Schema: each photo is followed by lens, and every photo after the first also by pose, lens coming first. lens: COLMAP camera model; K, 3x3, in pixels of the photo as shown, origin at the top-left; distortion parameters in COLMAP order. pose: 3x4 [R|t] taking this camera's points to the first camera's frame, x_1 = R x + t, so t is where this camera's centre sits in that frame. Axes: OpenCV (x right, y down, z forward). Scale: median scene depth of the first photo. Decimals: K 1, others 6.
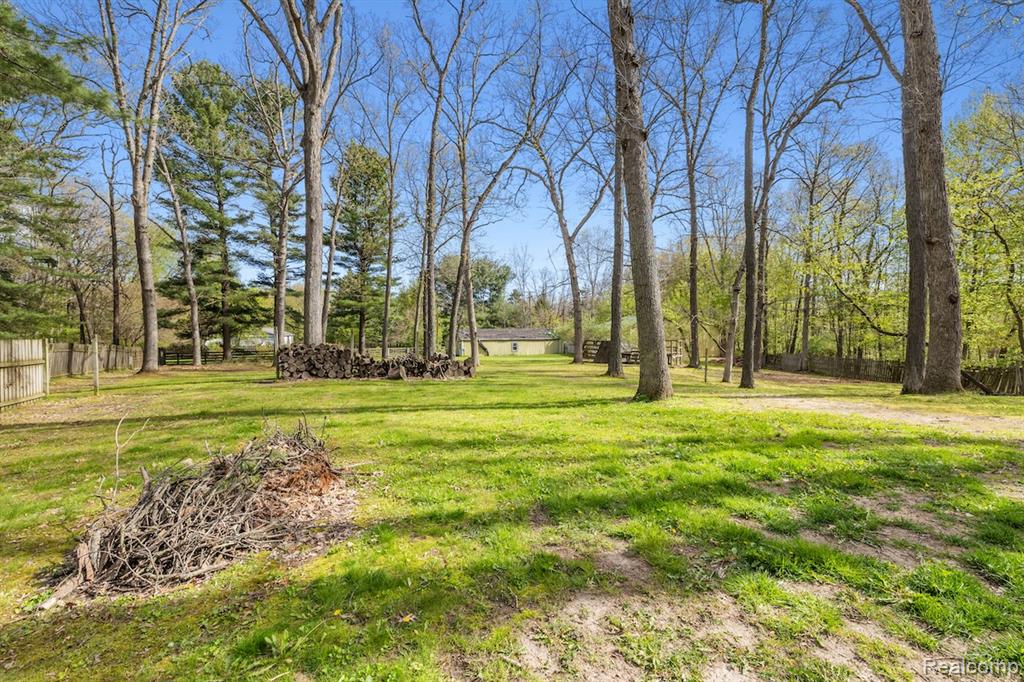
lens RADIAL K [[430.0, 0, 512.0], [0, 430.0, 341.0], [0, 0, 1]] dist [-0.000267, -0.000053]
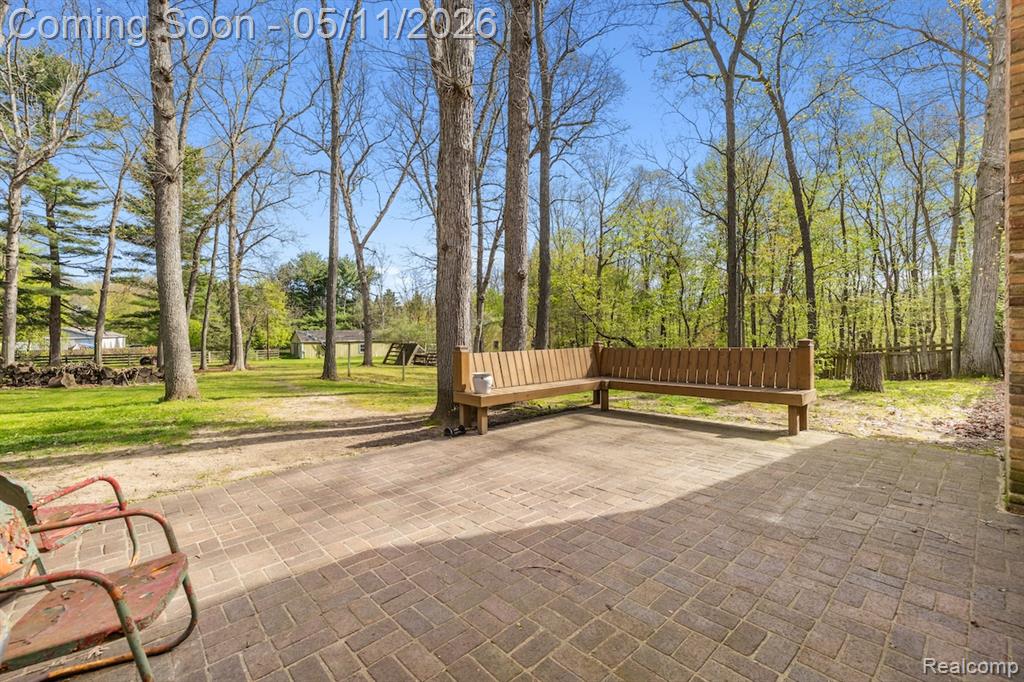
lens RADIAL K [[441.0, 0, 506.7], [0, 441.0, 330.3], [0, 0, 1]] dist [0.001211, 0.000024]
pose [[0.980290, 0.000478, 0.197564, 0.351740], [0.004179, 0.999723, -0.023155, -0.009993], [-0.197520, 0.023524, 0.980016, -0.138406]]
